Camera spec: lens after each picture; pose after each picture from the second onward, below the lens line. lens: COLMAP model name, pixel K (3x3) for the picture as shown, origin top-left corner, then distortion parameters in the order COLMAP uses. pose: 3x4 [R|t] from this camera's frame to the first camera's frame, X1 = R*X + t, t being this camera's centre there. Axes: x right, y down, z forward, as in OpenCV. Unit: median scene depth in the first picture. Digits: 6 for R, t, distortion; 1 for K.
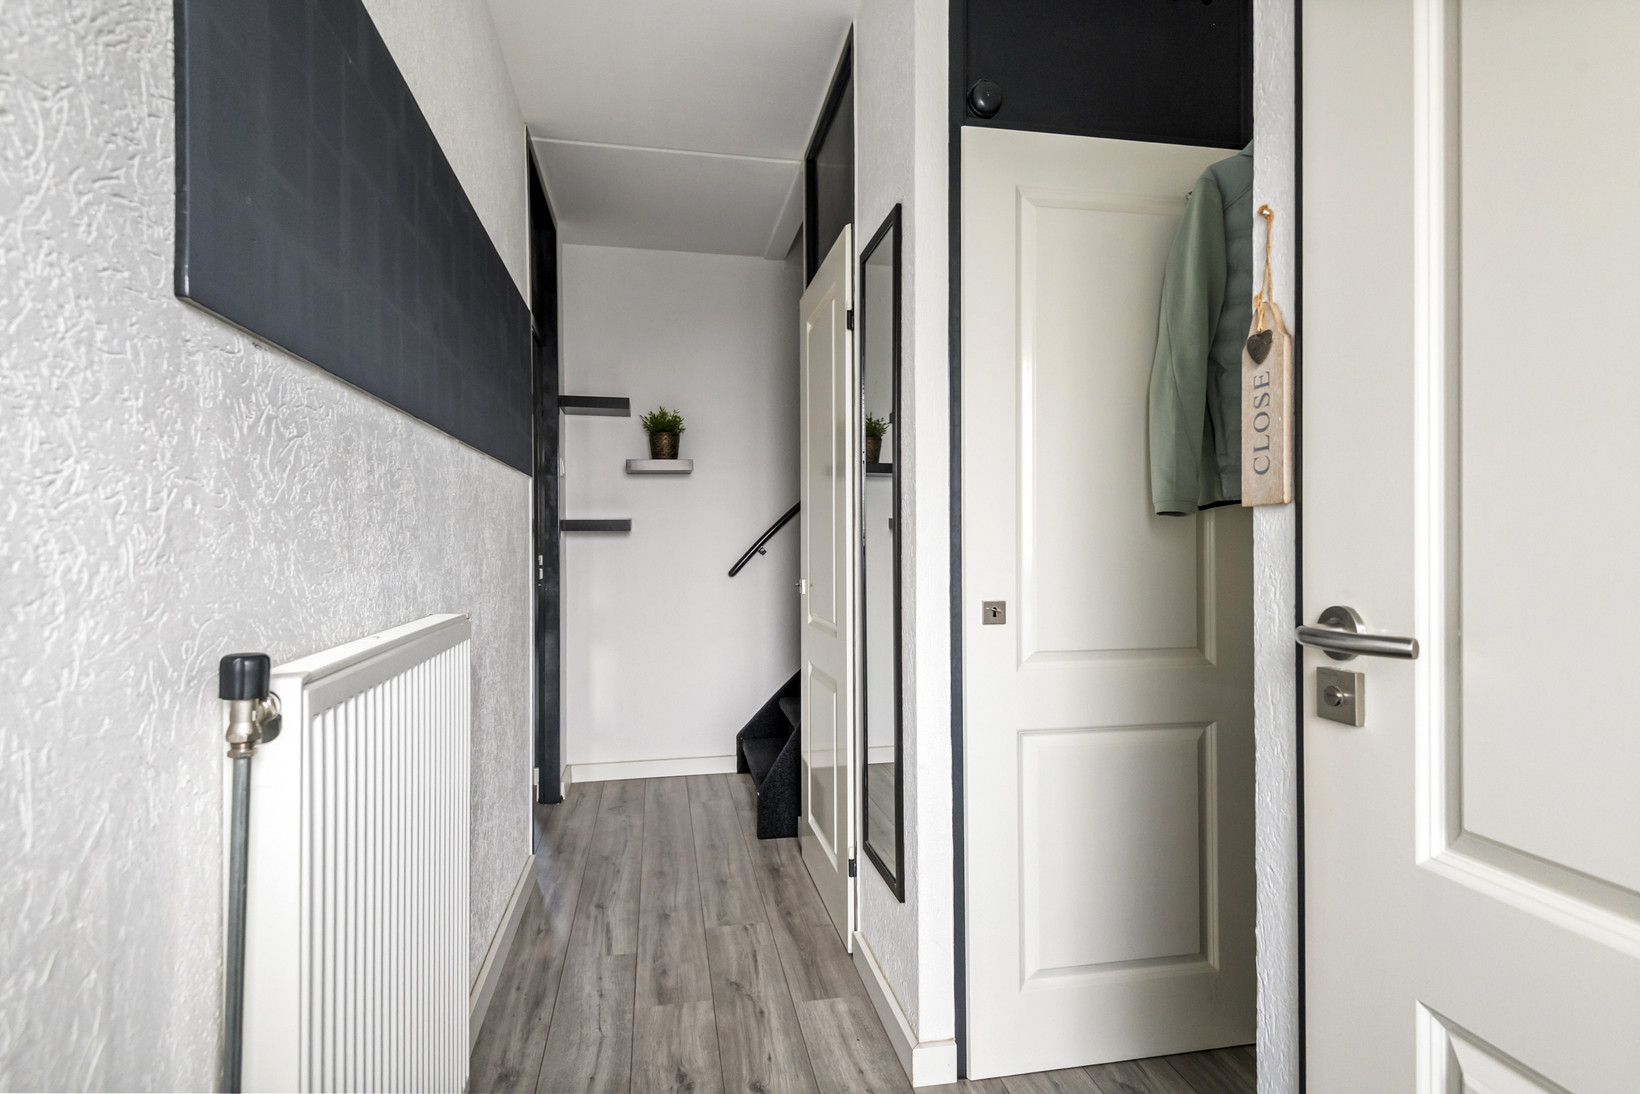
lens RADIAL K [[842.1, 0, 819.8], [0, 842.1, 543.1], [0, 0, 1]] dist [0.001297, -0.008551]
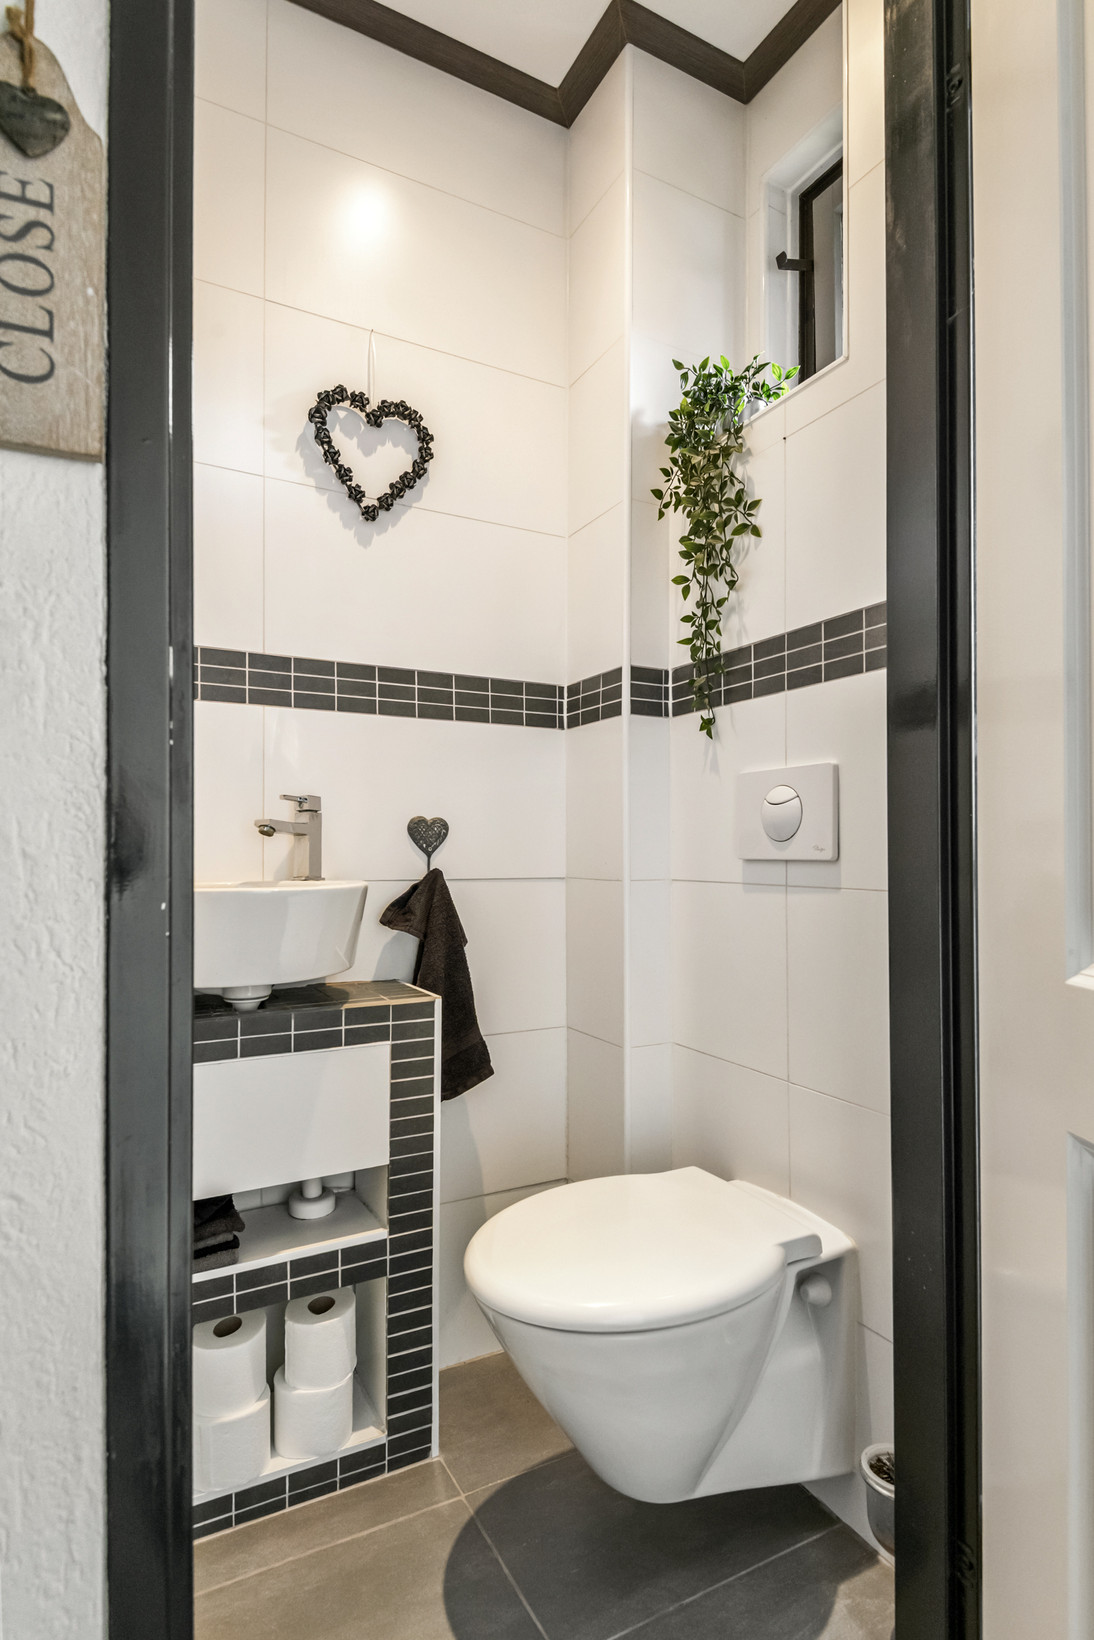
lens RADIAL K [[842.1, 0, 544.4], [0, 842.1, 826.9], [0, 0, 1]] dist [0.001297, -0.008551]
pose [[-0.289550, 0.001367, 0.957162, -0.021847], [-0.003794, 0.999989, -0.002576, 0.174217], [-0.957155, -0.004378, -0.289542, 0.856936]]
